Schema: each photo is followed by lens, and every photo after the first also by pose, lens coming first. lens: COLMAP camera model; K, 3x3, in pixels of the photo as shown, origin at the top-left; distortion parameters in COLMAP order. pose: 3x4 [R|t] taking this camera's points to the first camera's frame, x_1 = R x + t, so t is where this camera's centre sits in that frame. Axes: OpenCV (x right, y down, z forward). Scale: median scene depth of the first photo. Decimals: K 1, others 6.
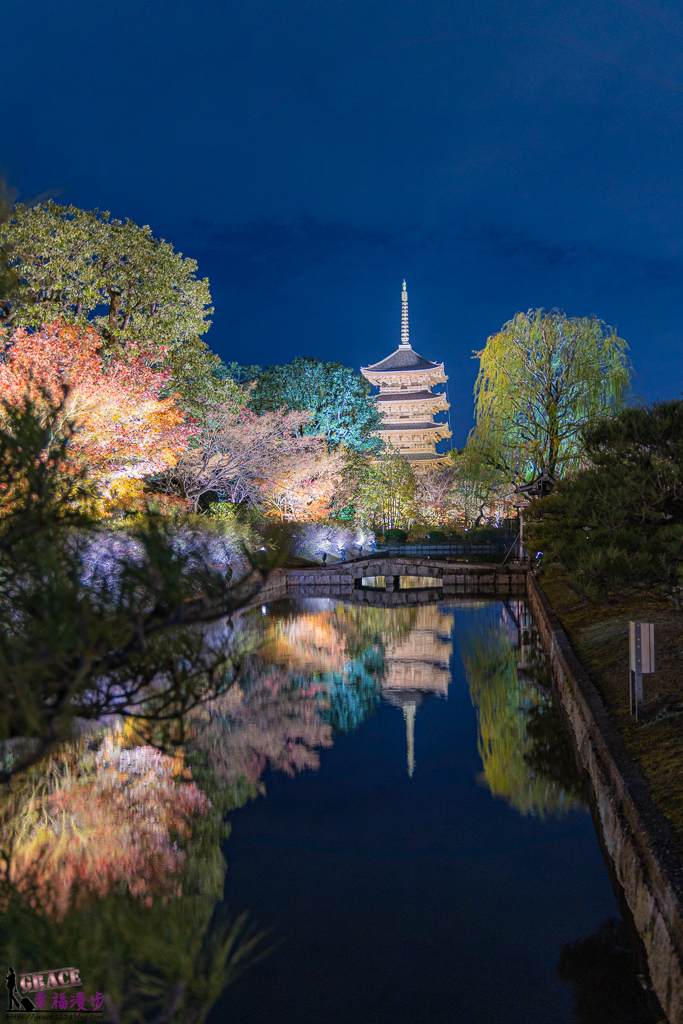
lens RADIAL K [[901.0, 0, 326.8], [0, 901.0, 548.8], [0, 0, 1]] dist [0.019933, -0.001849]
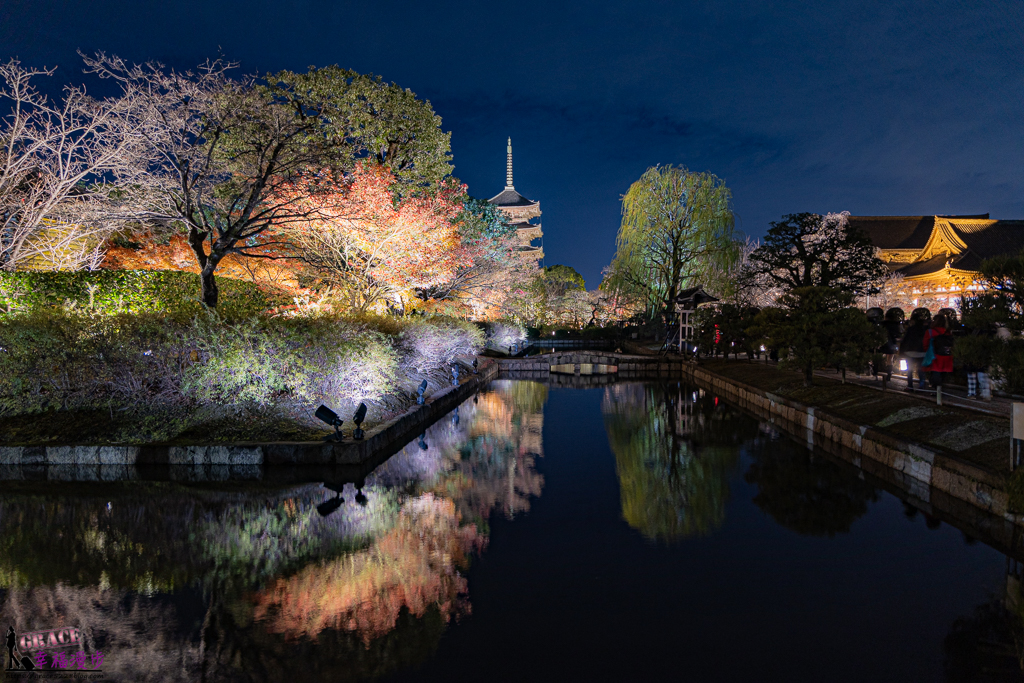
lens RADIAL K [[689.6, 0, 511.9], [0, 689.6, 347.6], [0, 0, 1]] dist [0.018886, 0.001605]
pose [[0.993550, 0.007784, 0.113125, -0.130942], [-0.008731, 0.999931, 0.007878, -0.000753], [-0.113056, -0.008814, 0.993550, 0.007780]]
